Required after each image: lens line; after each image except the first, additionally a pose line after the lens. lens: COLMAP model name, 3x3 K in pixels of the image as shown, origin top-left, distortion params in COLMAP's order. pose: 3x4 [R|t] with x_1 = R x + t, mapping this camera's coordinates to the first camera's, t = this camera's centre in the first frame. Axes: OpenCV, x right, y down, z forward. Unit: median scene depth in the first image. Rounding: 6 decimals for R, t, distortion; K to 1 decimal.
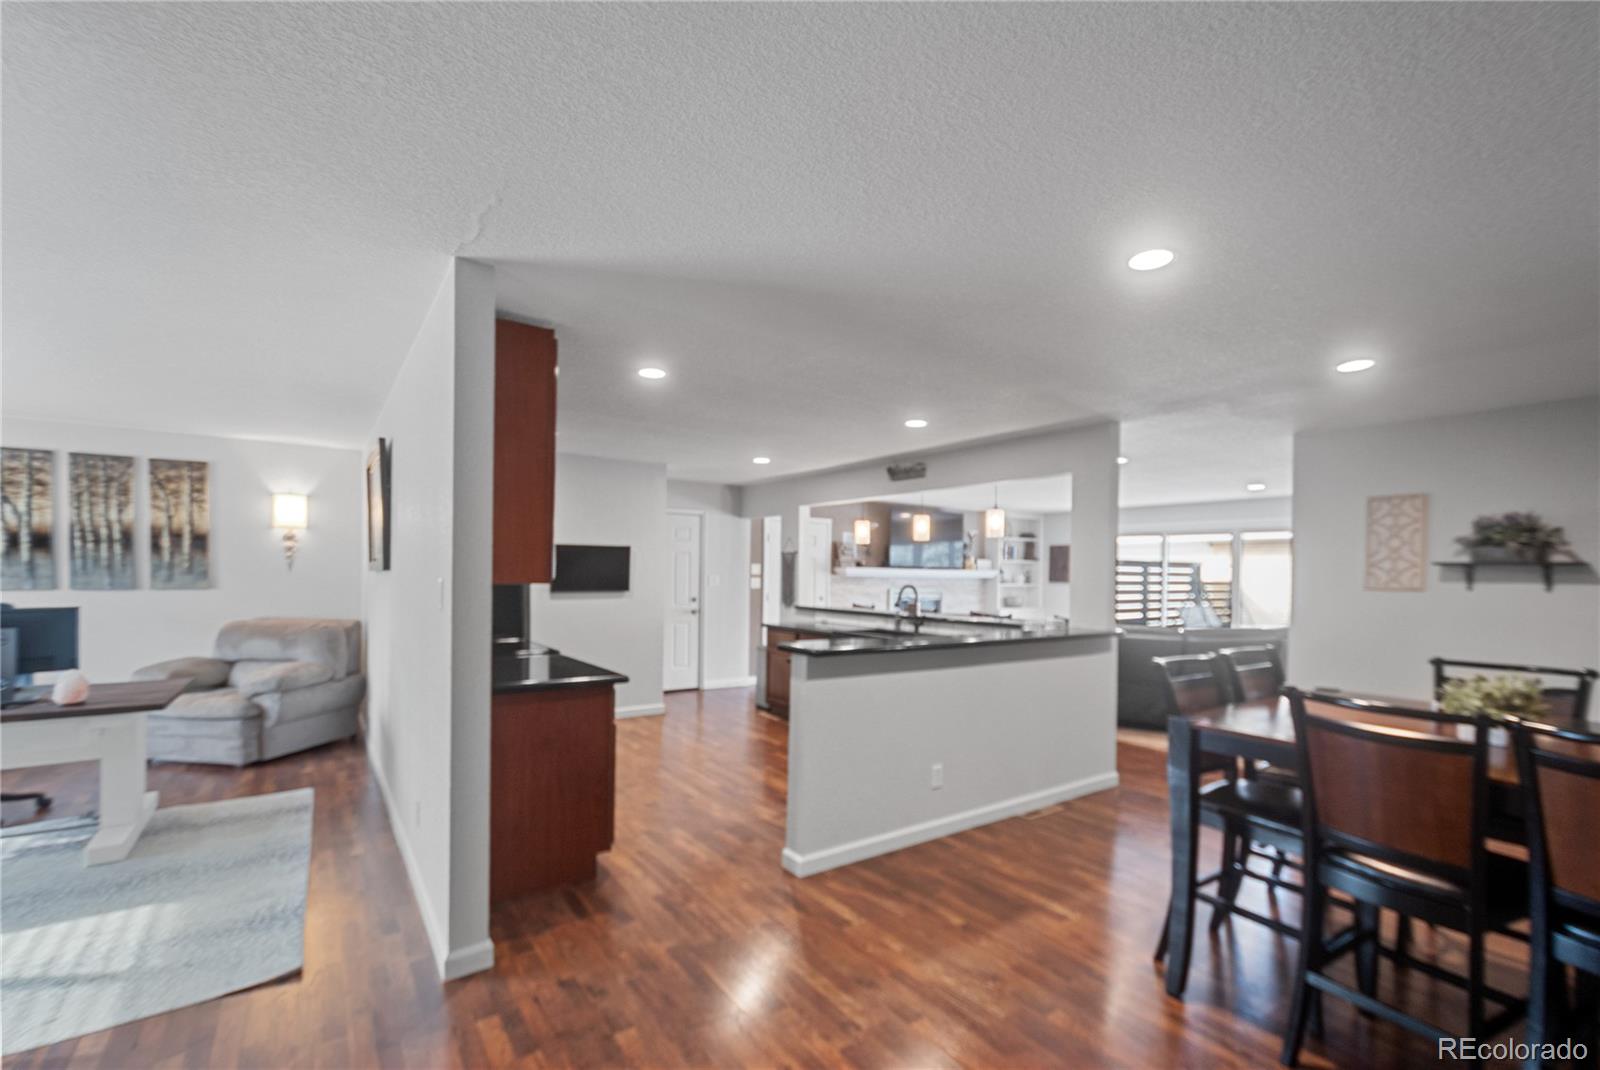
lens RADIAL K [[704.5, 0, 809.5], [0, 704.5, 571.1], [0, 0, 1]] dist [0.001686, 0.000039]
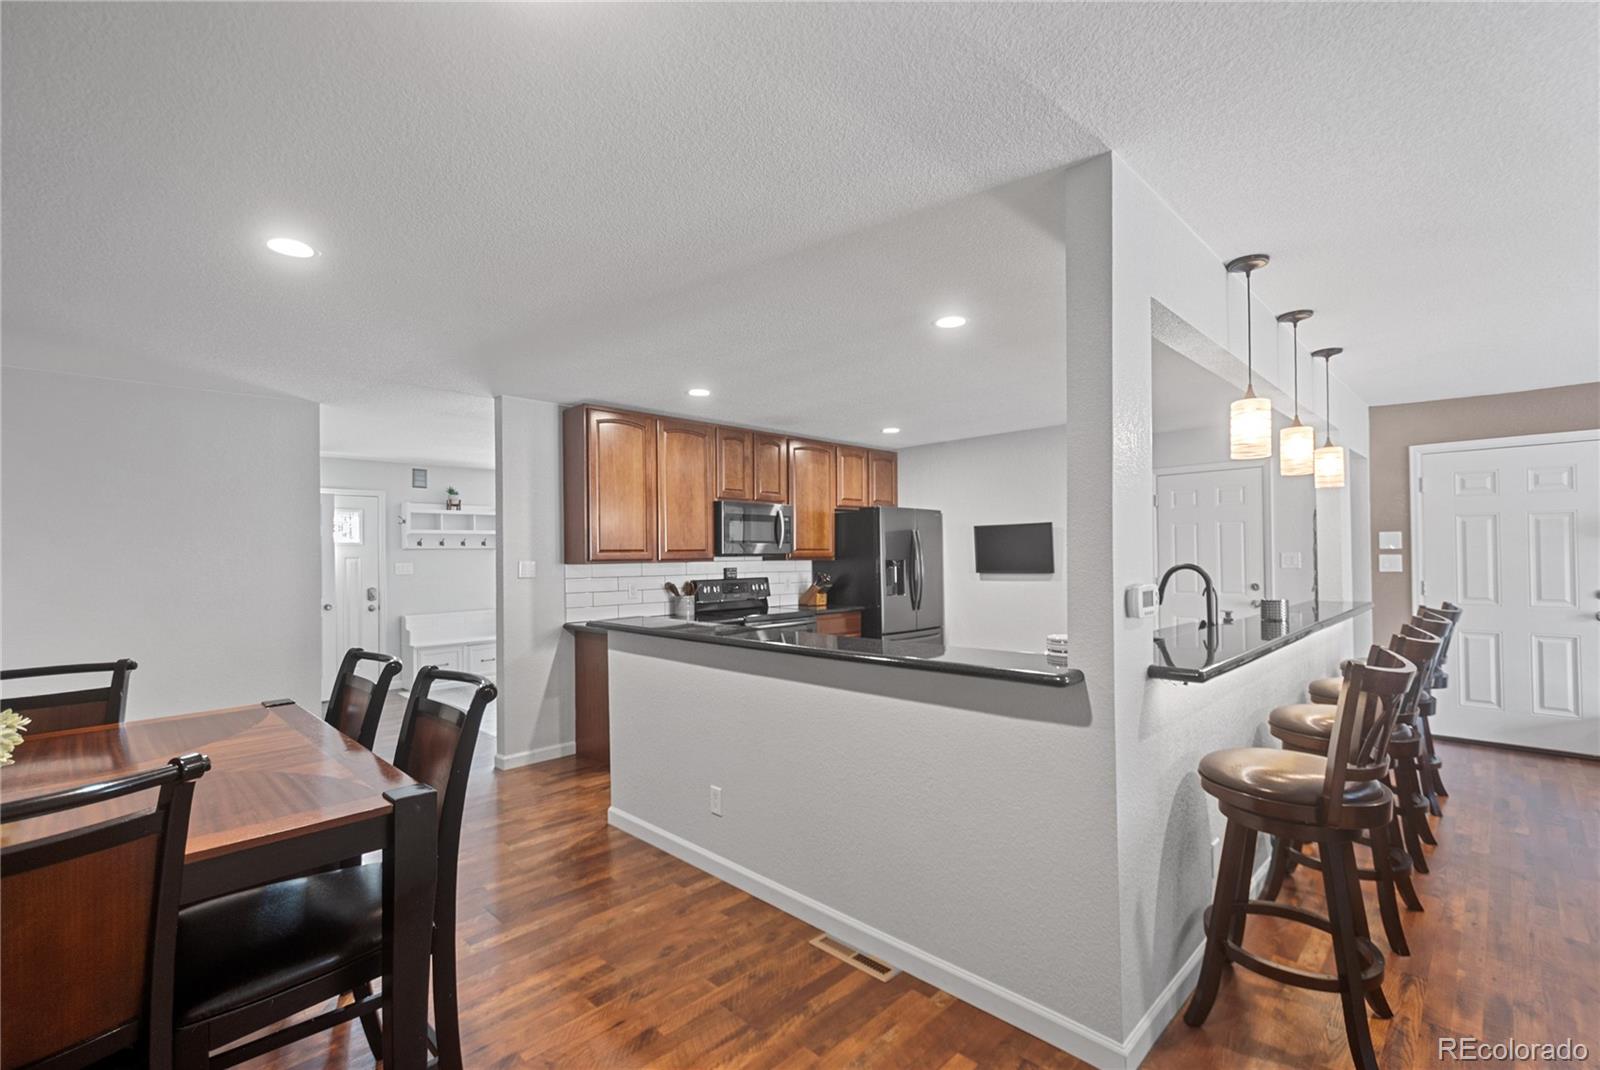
lens RADIAL K [[708.0, 0, 856.2], [0, 708.0, 560.4], [0, 0, 1]] dist [0.001195, 0.000061]
pose [[0.210946, -0.011985, -0.977424, 1.007265], [0.016890, 0.999820, -0.008615, 0.028292], [0.977352, -0.014691, 0.211110, 0.989931]]
